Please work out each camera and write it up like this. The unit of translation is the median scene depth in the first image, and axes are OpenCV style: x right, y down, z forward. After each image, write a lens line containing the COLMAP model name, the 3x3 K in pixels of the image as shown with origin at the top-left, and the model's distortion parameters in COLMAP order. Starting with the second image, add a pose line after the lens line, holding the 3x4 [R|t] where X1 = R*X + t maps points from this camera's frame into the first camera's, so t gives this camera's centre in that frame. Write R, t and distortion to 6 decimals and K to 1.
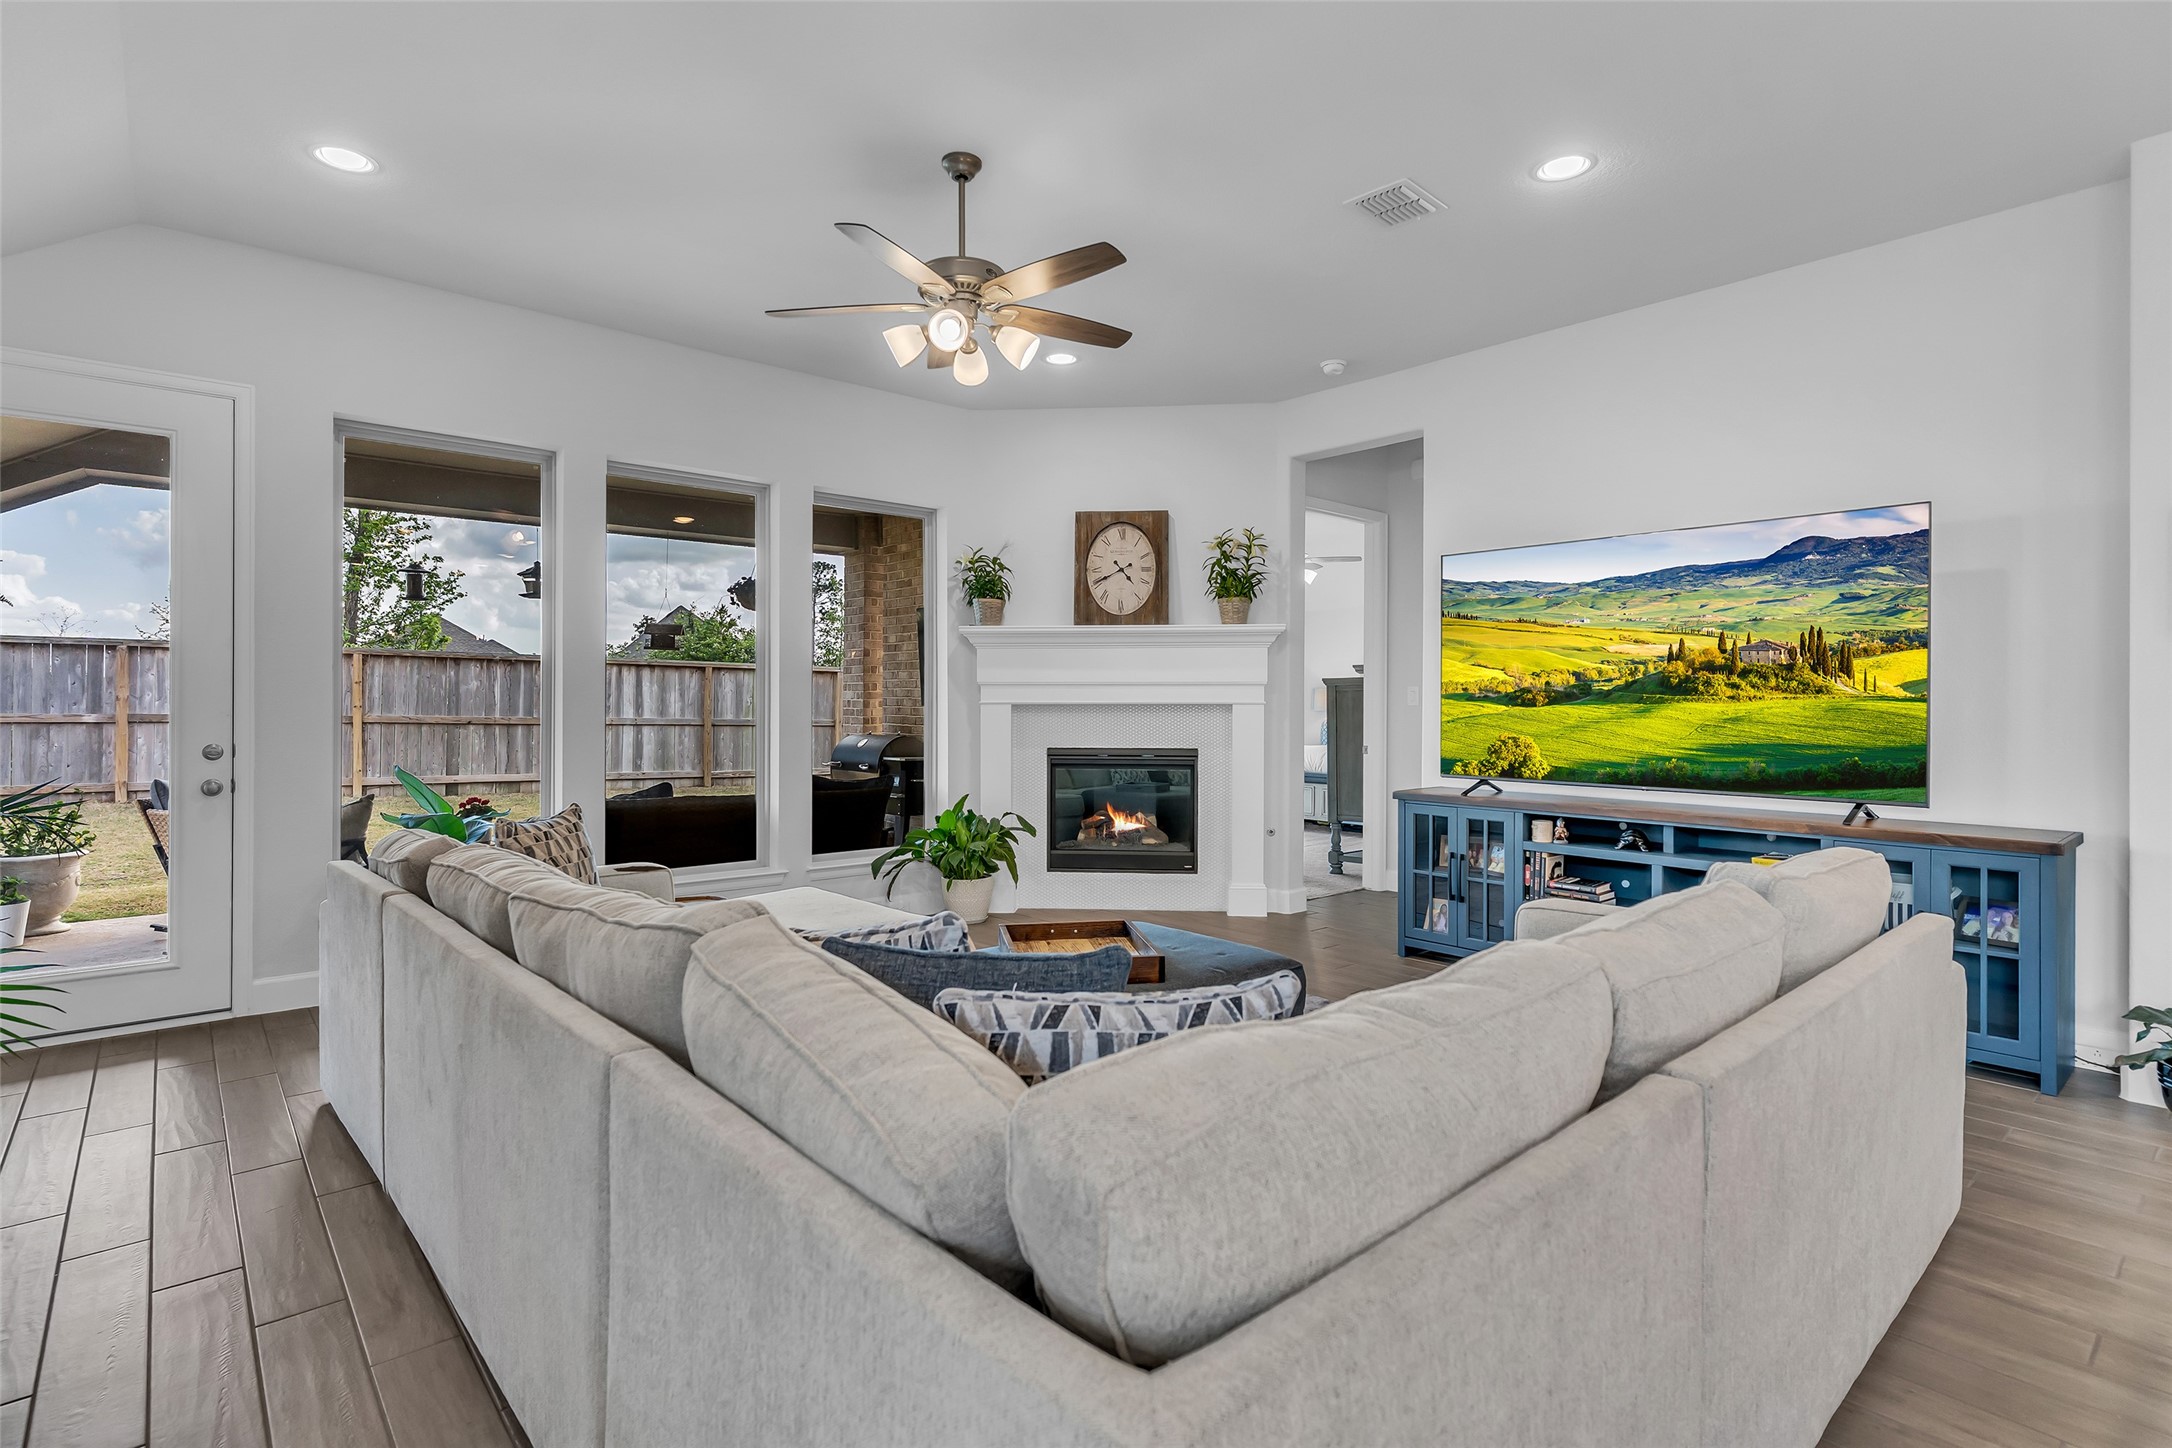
lens RADIAL K [[1053.0, 0, 1078.9], [0, 1053.0, 710.3], [0, 0, 1]] dist [0.000330, -0.000090]
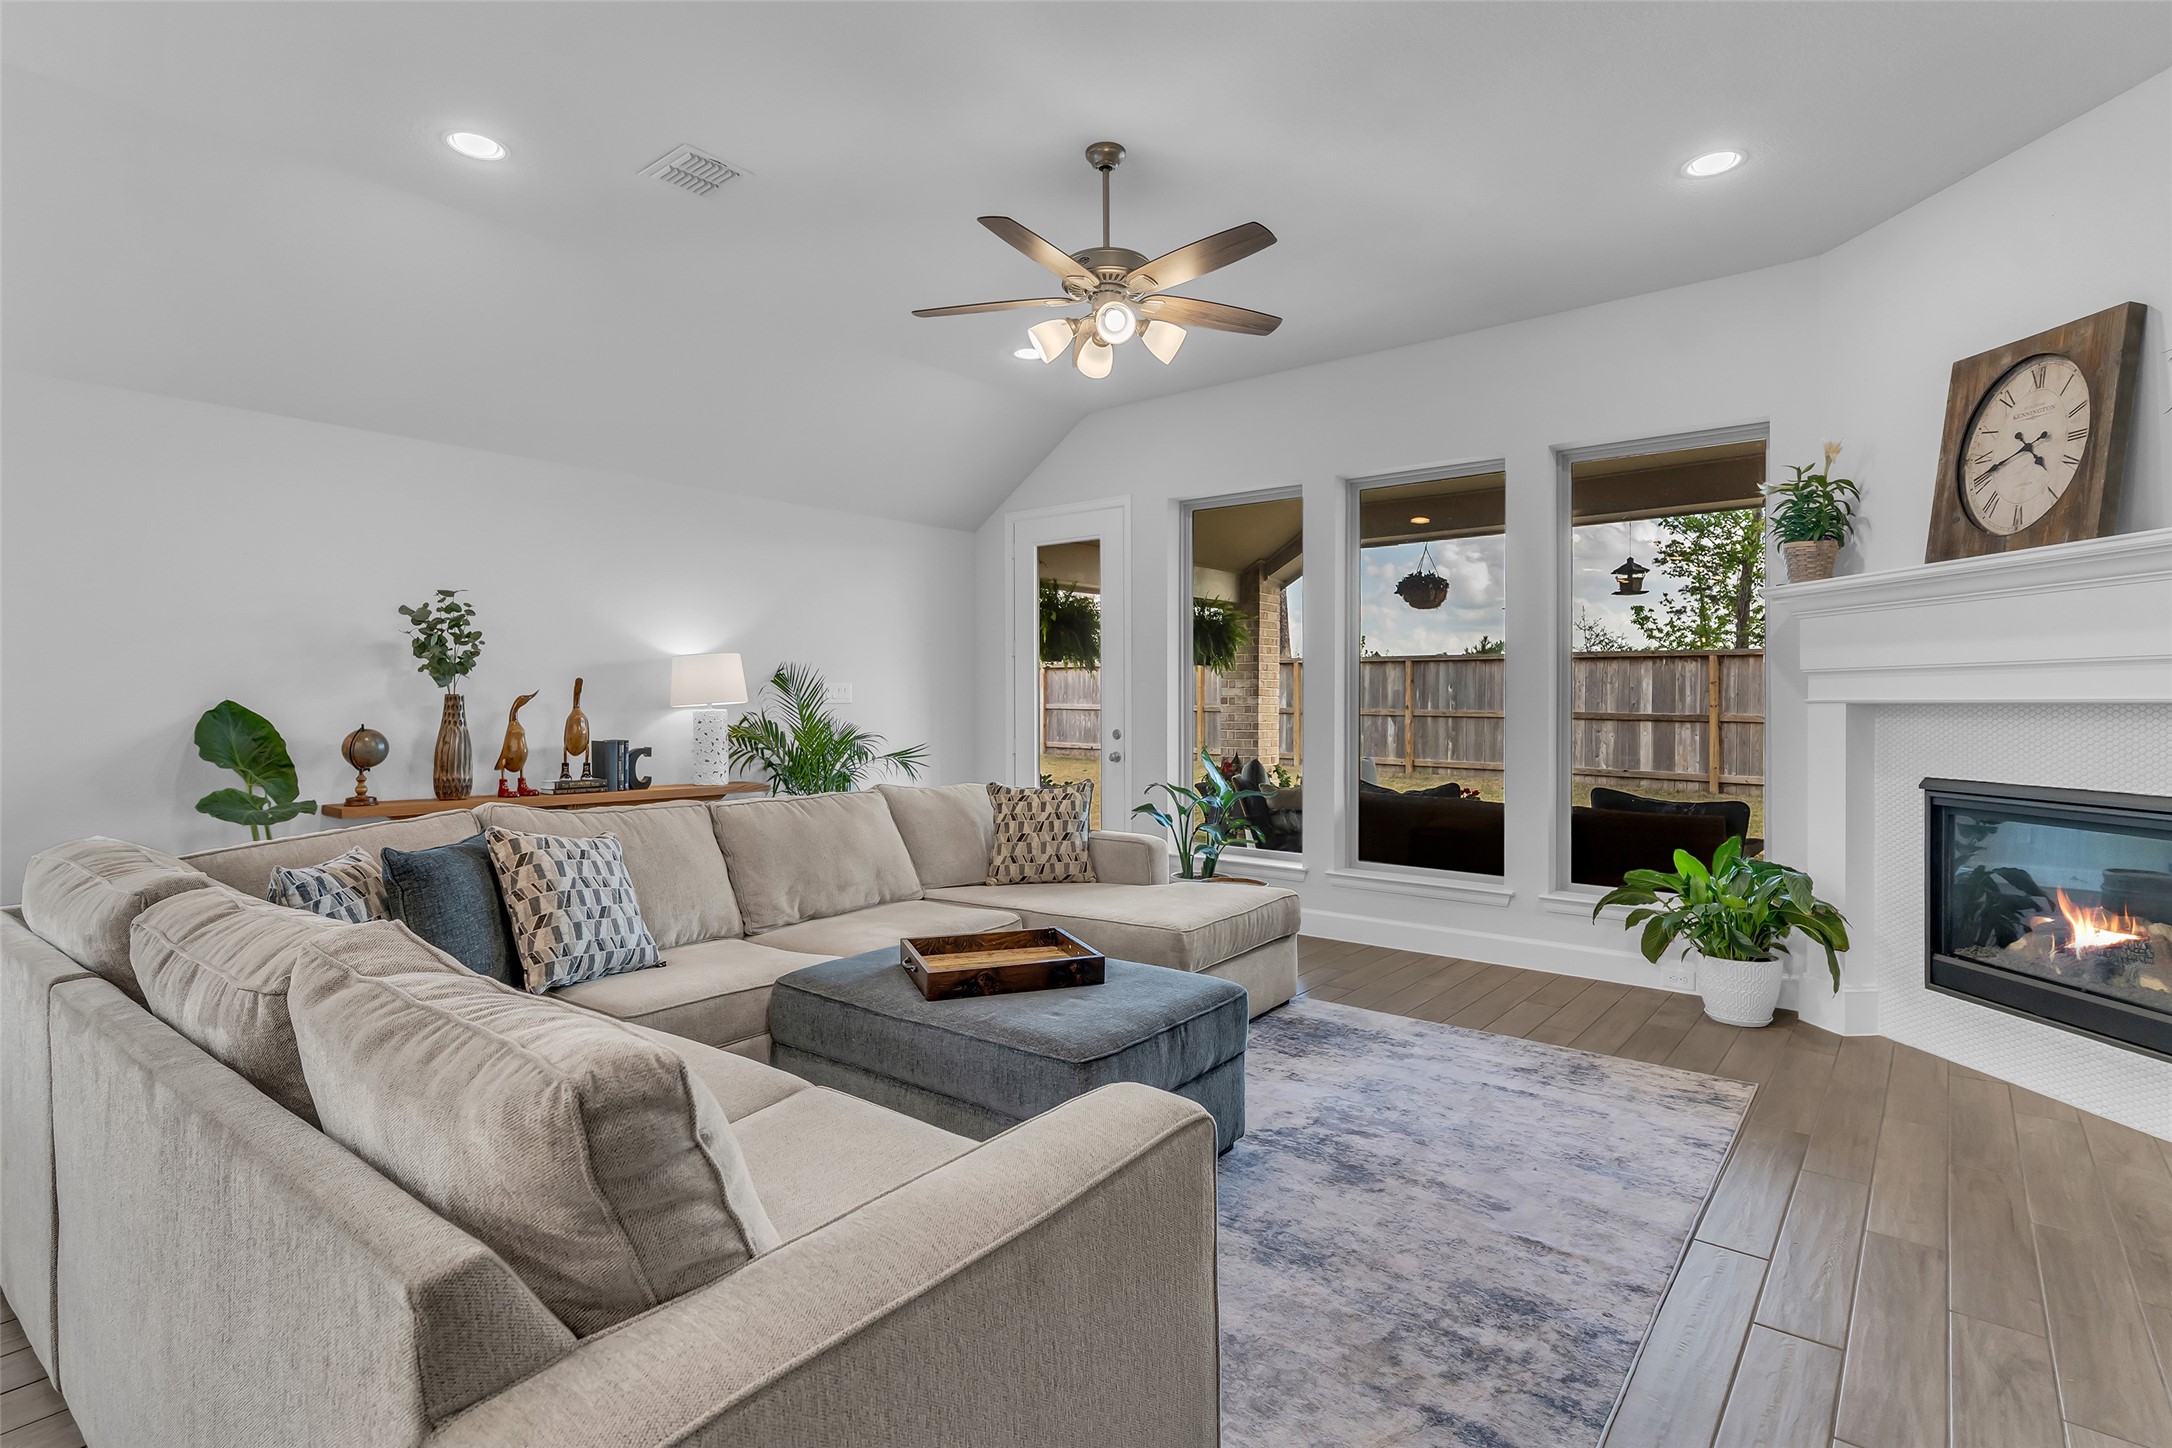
lens RADIAL K [[1056.0, 0, 1091.3], [0, 1056.0, 694.8], [0, 0, 1]] dist [-0.001766, -0.000380]
pose [[0.179489, -0.008582, -0.983723, 0.471412], [-0.005440, 0.999938, -0.009716, -0.002019], [0.983745, 0.007095, 0.179431, 0.443656]]
